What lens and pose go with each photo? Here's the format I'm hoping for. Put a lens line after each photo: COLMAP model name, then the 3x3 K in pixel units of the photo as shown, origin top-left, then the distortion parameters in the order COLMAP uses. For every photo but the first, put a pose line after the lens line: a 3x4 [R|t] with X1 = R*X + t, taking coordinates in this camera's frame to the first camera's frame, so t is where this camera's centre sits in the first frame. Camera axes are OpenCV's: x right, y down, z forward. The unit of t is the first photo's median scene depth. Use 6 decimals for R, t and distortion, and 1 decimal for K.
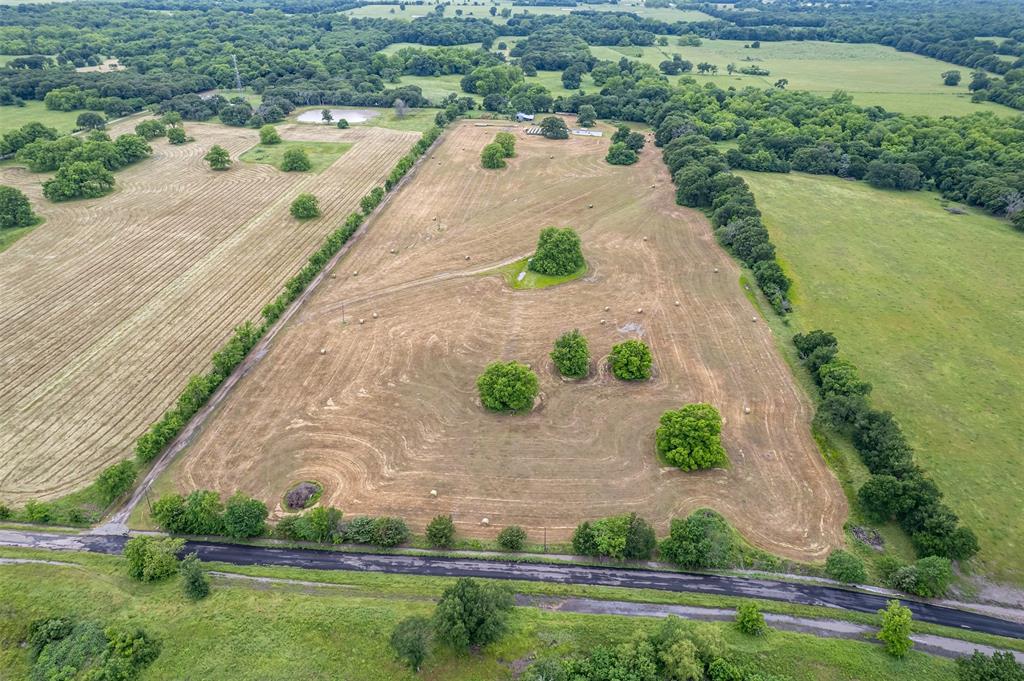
lens RADIAL K [[655.3, 0, 514.2], [0, 655.3, 341.5], [0, 0, 1]] dist [-0.077630, 0.072294]
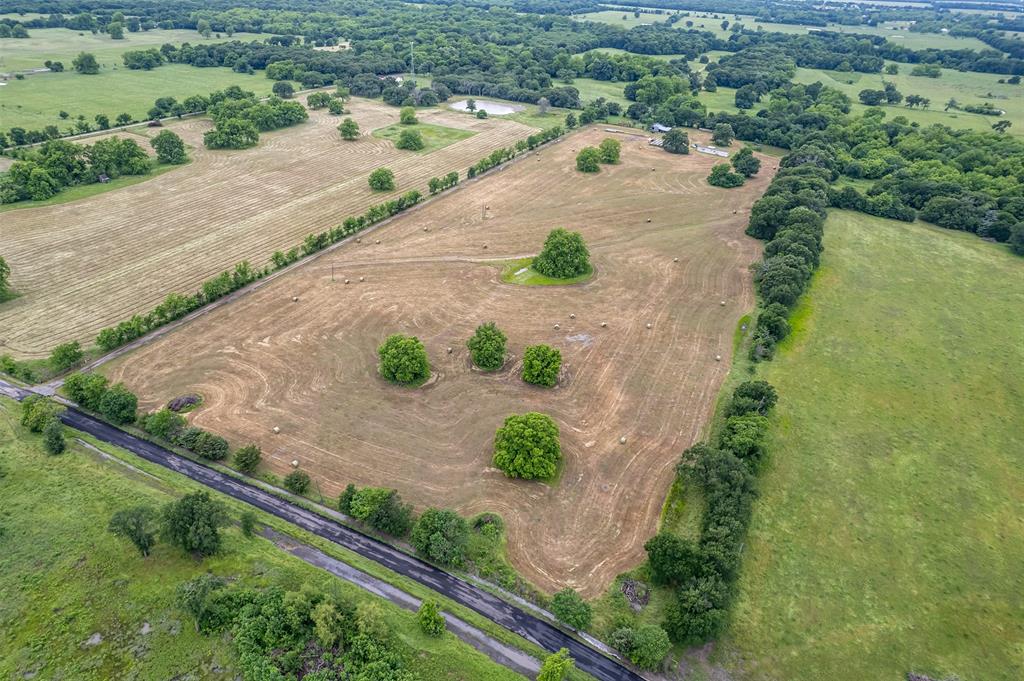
lens RADIAL K [[655.3, 0, 514.2], [0, 655.3, 341.5], [0, 0, 1]] dist [-0.077630, 0.072294]
pose [[0.930972, 0.209014, -0.299339, 0.263831], [-0.212208, 0.976973, 0.022186, -0.011656], [0.297083, 0.042868, 0.953889, 0.028448]]
